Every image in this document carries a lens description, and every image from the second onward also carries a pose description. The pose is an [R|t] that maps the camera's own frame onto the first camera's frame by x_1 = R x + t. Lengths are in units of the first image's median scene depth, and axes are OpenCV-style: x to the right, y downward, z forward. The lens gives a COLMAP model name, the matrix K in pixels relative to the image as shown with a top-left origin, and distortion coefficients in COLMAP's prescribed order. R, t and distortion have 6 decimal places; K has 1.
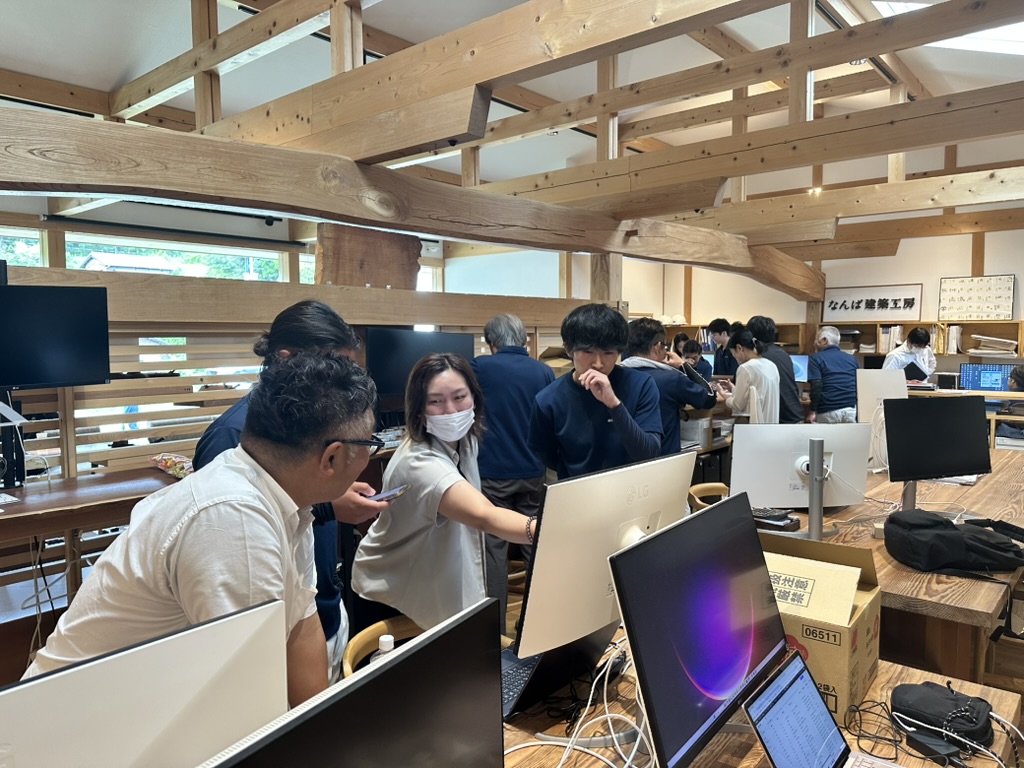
lens RADIAL K [[726.9, 0, 505.7], [0, 726.9, 389.8], [0, 0, 1]] dist [0.010843, -0.045897]
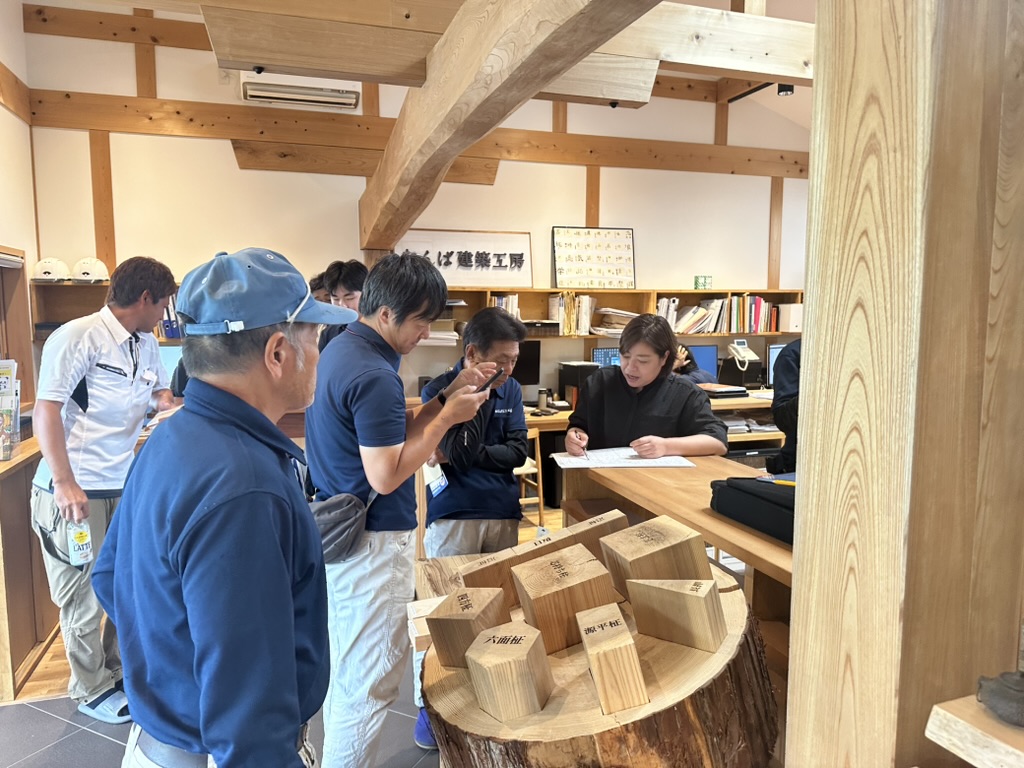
lens RADIAL K [[726.9, 0, 507.9], [0, 726.9, 391.5], [0, 0, 1]] dist [0.010843, -0.045897]
pose [[0.529126, -0.086470, 0.844126, -0.031432], [0.057680, 0.996159, 0.065888, -0.044984], [-0.846580, 0.013826, 0.532081, 0.676300]]
